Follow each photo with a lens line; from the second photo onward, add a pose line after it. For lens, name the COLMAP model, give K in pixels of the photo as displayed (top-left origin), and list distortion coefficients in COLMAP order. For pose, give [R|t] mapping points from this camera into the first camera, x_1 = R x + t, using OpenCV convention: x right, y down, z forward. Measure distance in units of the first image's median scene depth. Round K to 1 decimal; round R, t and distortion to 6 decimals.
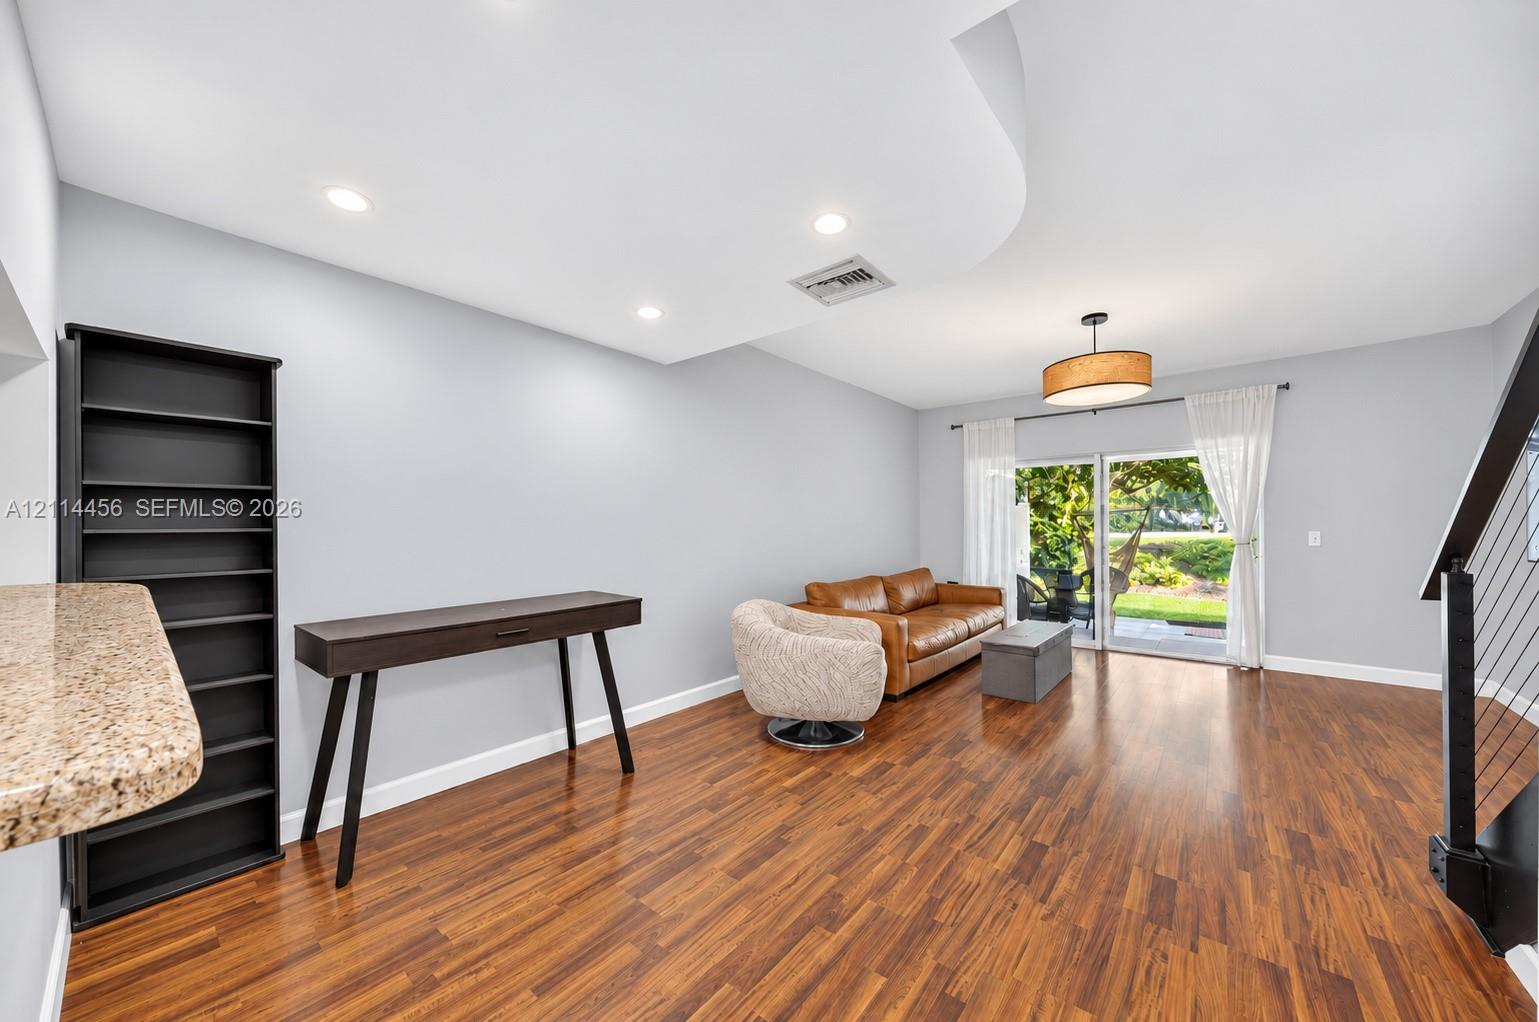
lens RADIAL K [[536.0, 0, 764.5], [0, 536.0, 525.7], [0, 0, 1]] dist [-0.001396, 0.000019]
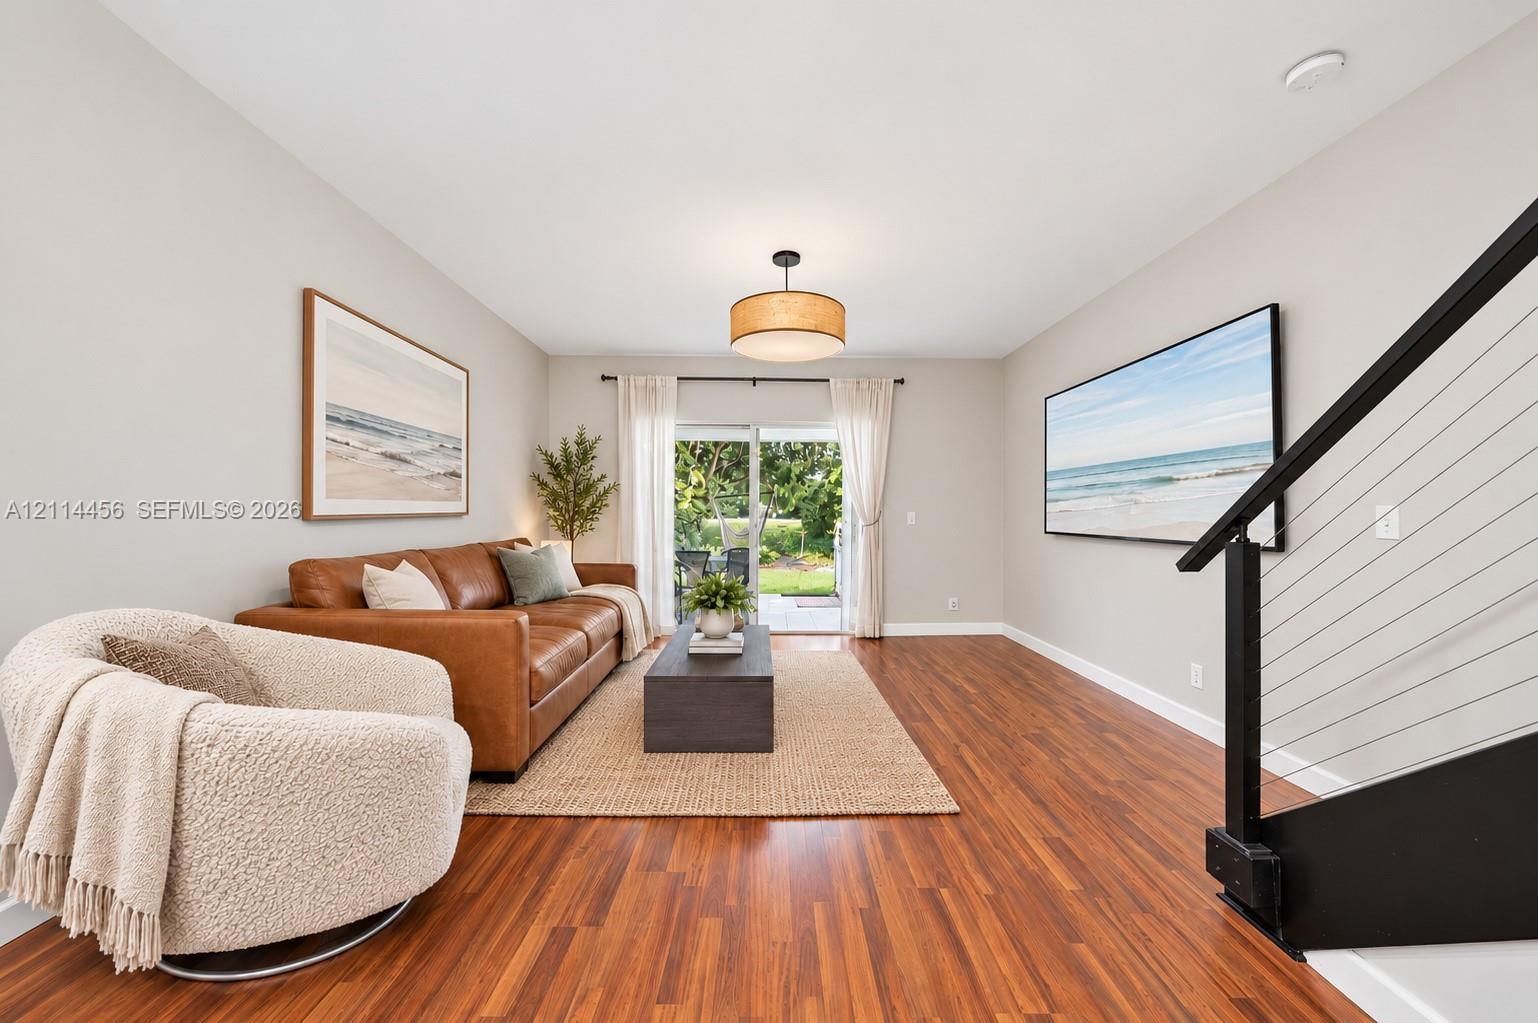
lens RADIAL K [[535.6, 0, 764.0], [0, 535.6, 526.2], [0, 0, 1]] dist [-0.001396, 0.000019]
pose [[0.769541, -0.013781, 0.638448, 0.035272], [-0.002656, 0.999689, 0.024779, 0.015789], [-0.638591, -0.020764, 0.769266, 0.317730]]
